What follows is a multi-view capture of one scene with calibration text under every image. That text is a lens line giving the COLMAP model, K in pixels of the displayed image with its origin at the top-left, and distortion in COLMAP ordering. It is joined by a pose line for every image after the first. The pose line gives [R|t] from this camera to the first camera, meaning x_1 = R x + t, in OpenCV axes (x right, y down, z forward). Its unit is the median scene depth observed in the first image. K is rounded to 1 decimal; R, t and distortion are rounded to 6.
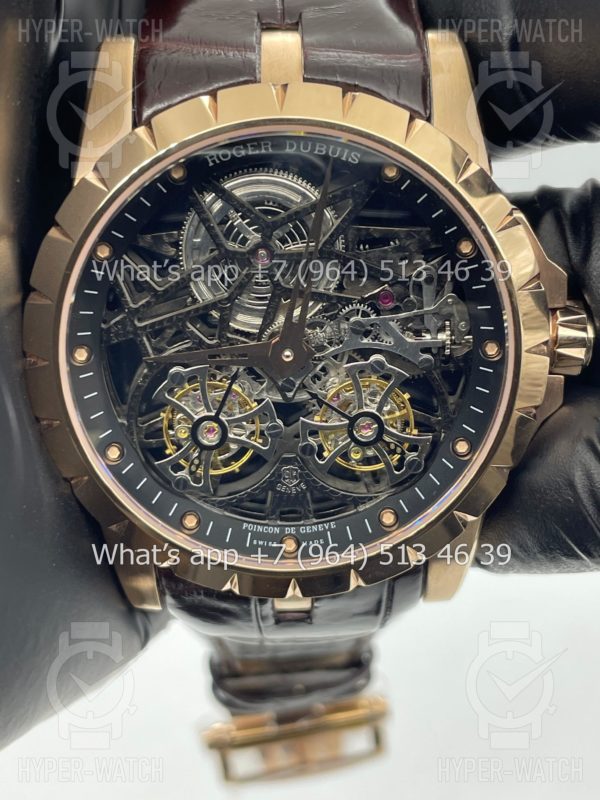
lens RADIAL K [[1245.7, 0, 300.0], [0, 1245.7, 400.0], [0, 0, 1]] dist [0.080159, -0.088994]
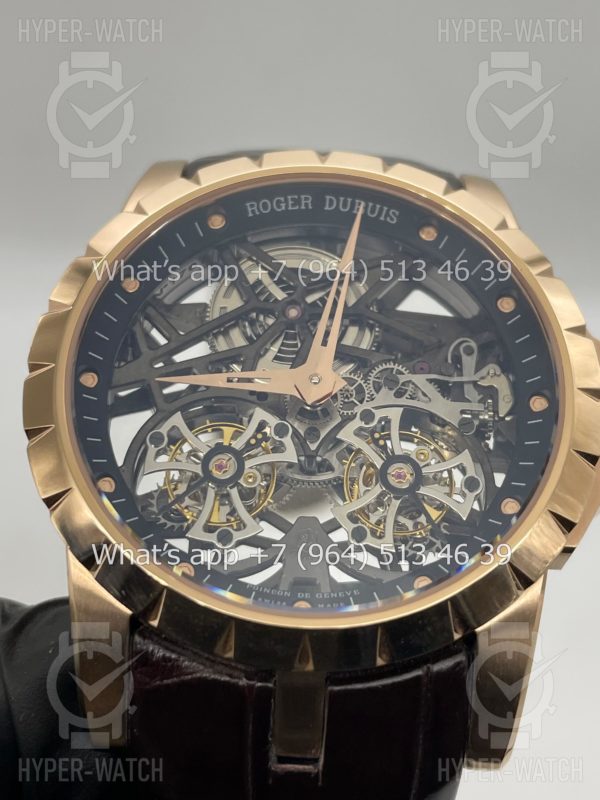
lens RADIAL K [[1245.7, 0, 300.0], [0, 1245.7, 400.0], [0, 0, 1]] dist [0.080159, -0.088994]
pose [[0.997832, 0.063839, -0.015998, -0.005618], [-0.059807, 0.778113, -0.625271, 0.555014], [-0.027469, 0.624872, 0.780244, 0.306727]]
